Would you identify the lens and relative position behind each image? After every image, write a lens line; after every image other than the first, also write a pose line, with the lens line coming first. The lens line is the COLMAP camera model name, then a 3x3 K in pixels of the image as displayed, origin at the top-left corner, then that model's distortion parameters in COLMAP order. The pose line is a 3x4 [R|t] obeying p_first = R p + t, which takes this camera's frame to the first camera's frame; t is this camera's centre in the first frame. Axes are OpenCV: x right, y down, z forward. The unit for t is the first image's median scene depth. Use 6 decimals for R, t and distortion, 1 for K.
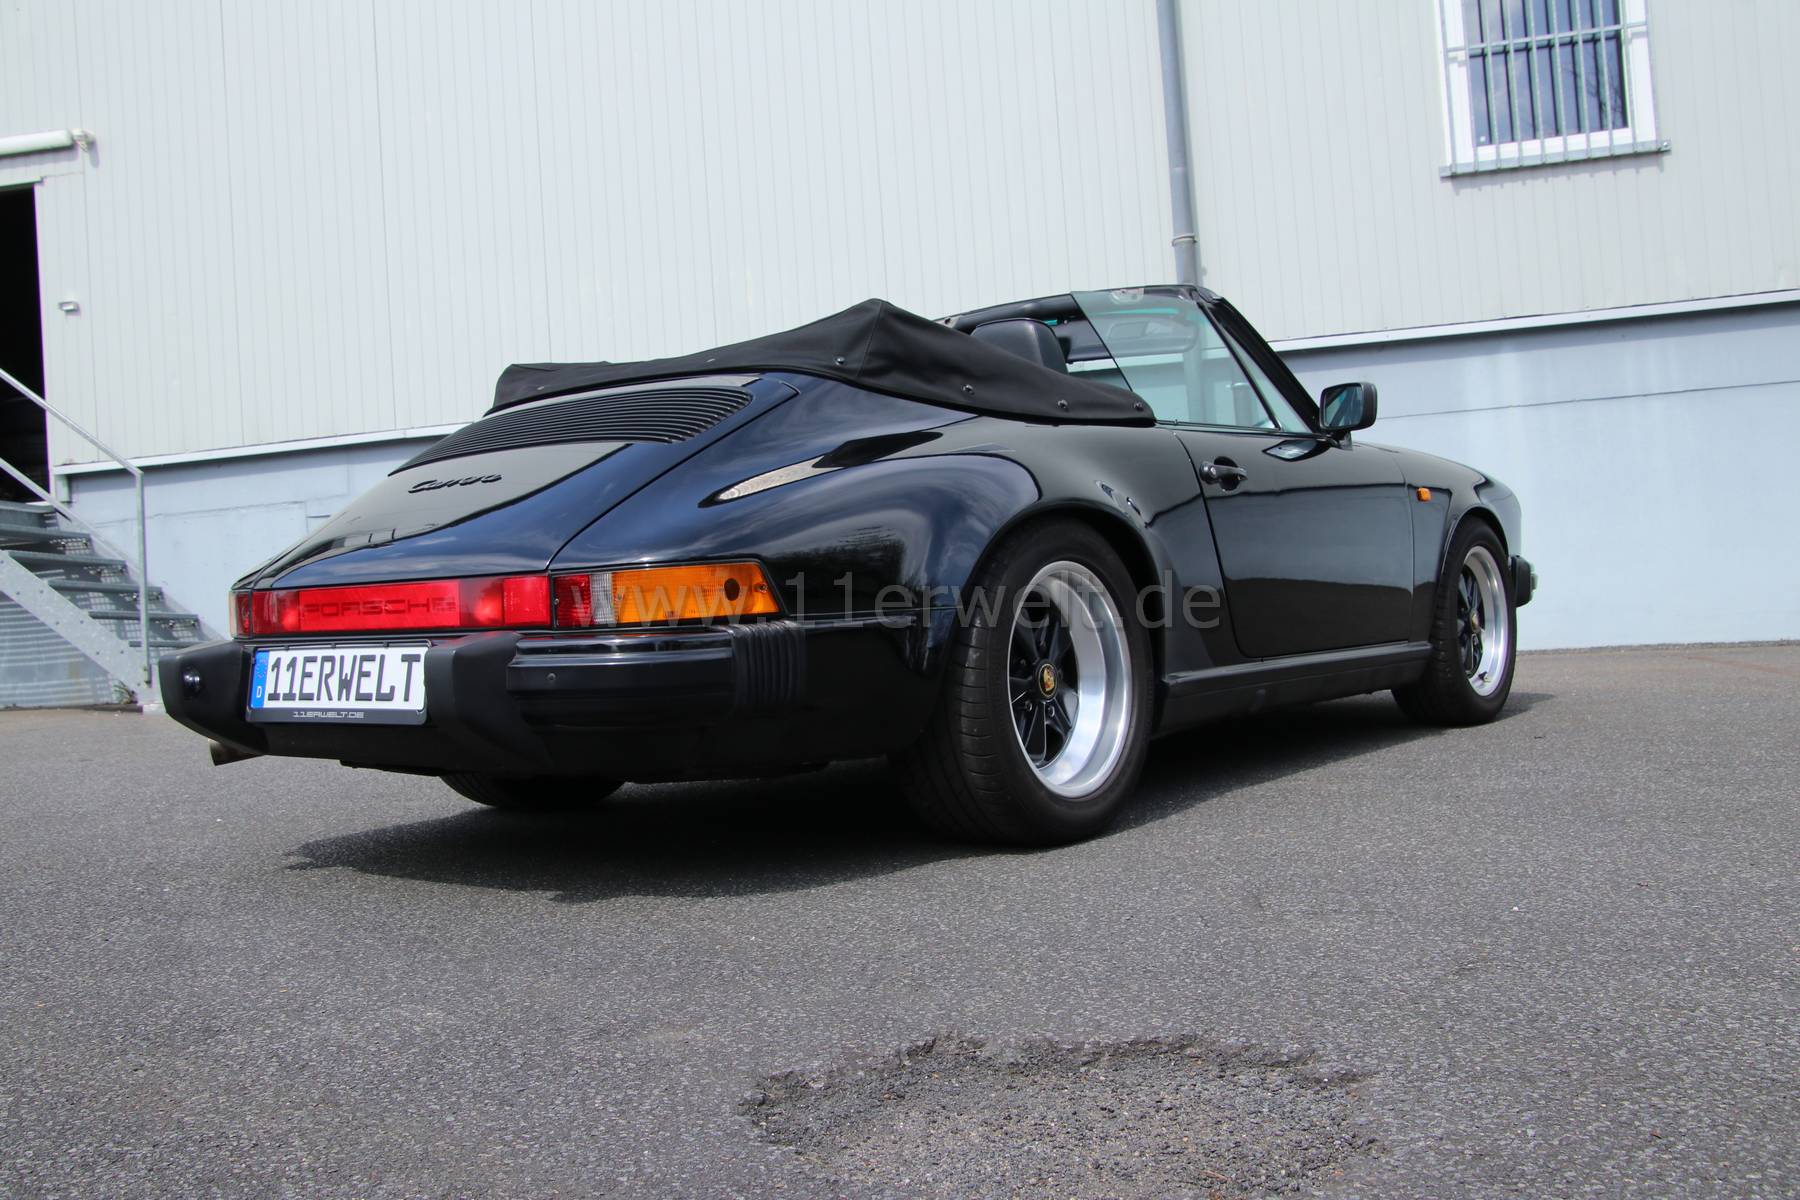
lens RADIAL K [[1720.3, 0, 899.7], [0, 1720.3, 603.4], [0, 0, 1]] dist [-0.044110, 0.000000]
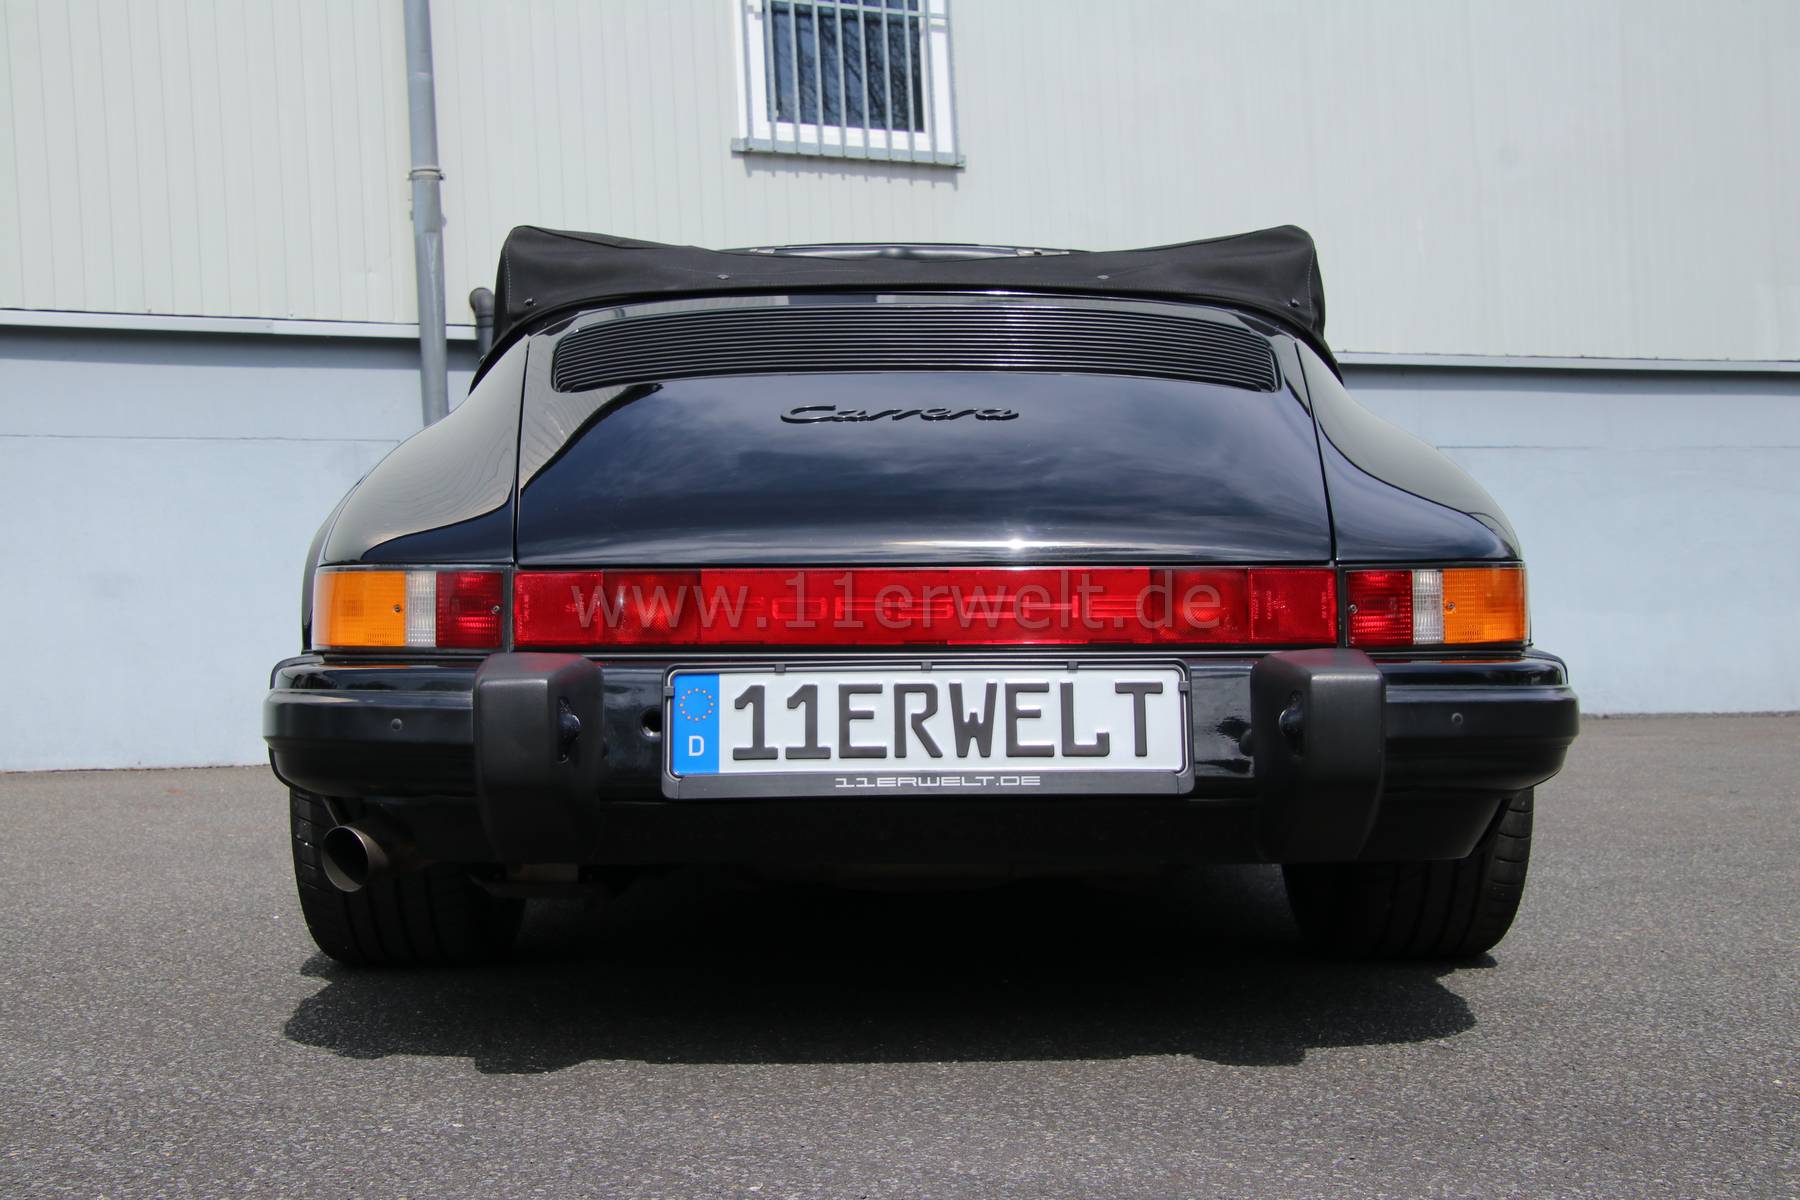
lens RADIAL K [[2259.0, 0, 899.7], [0, 2259.0, 597.5], [0, 0, 1]] dist [-0.006931, 0.000000]
pose [[0.759496, 0.054342, 0.648238, -0.835182], [-0.025726, 0.998234, -0.053541, 0.042351], [-0.650003, 0.023988, 0.759553, 0.403749]]
